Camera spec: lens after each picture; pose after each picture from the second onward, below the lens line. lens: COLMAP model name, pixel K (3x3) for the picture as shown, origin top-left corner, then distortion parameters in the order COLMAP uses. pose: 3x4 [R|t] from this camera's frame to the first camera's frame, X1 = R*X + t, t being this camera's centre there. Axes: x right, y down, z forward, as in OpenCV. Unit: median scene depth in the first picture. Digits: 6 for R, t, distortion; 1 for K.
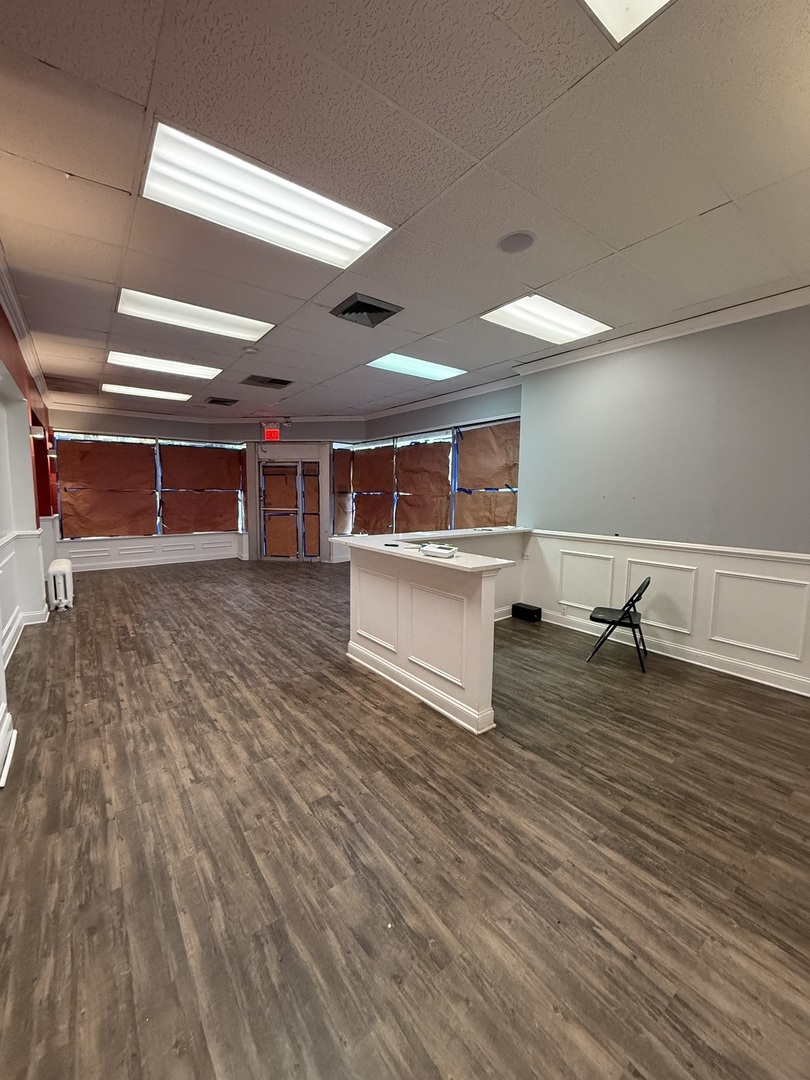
lens RADIAL K [[430.9, 0, 406.5], [0, 430.9, 541.1], [0, 0, 1]] dist [-0.001239, 0.000646]
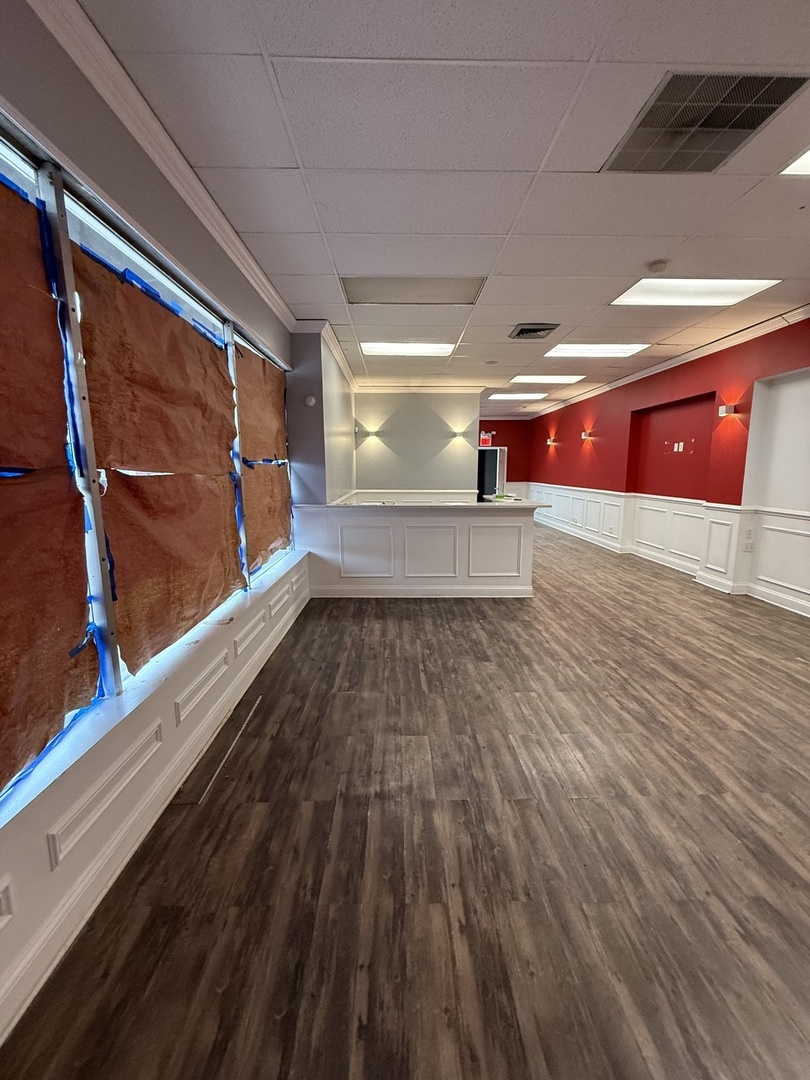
lens RADIAL K [[430.9, 0, 403.6], [0, 430.9, 538.1], [0, 0, 1]] dist [-0.001239, 0.000646]
pose [[-0.807858, -0.103016, 0.580305, -0.491523], [0.062738, 0.963981, 0.258466, -0.225659], [-0.586029, 0.245211, -0.772296, 1.945472]]
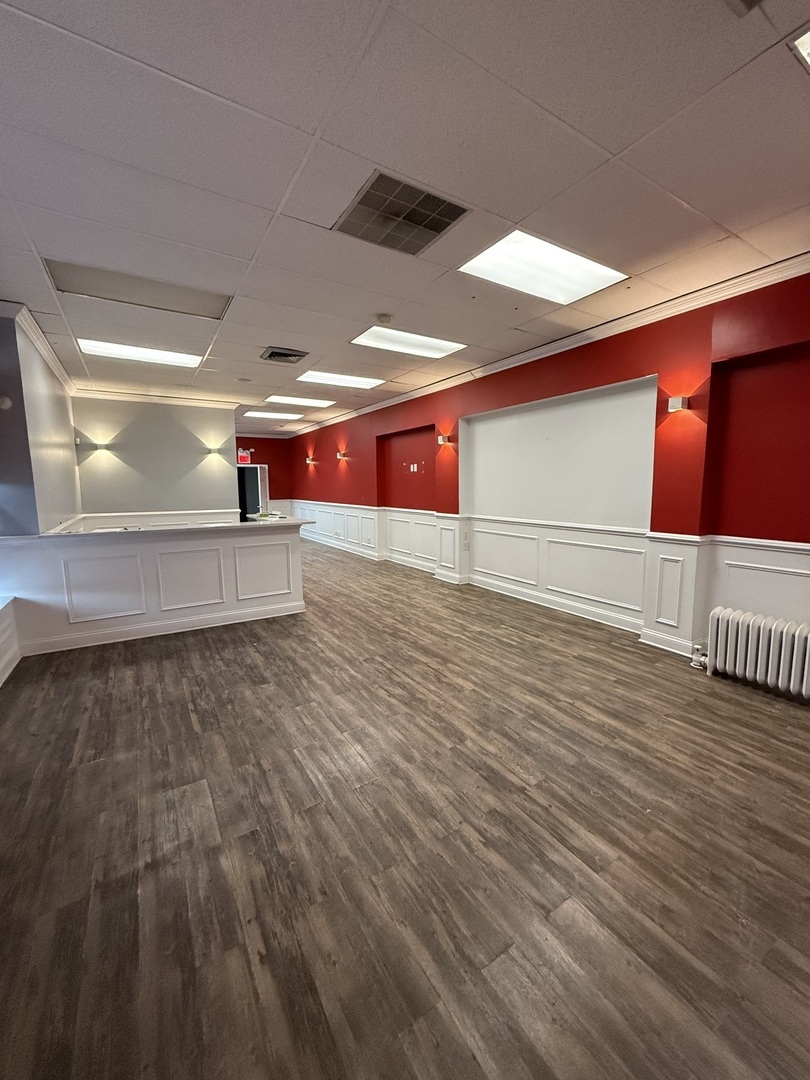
lens RADIAL K [[430.9, 0, 405.2], [0, 430.9, 535.0], [0, 0, 1]] dist [-0.001239, 0.000646]
pose [[-0.995685, -0.011960, 0.092020, -0.498197], [0.009801, 0.972558, 0.232455, -0.230087], [-0.092275, 0.232354, -0.968244, 1.963589]]
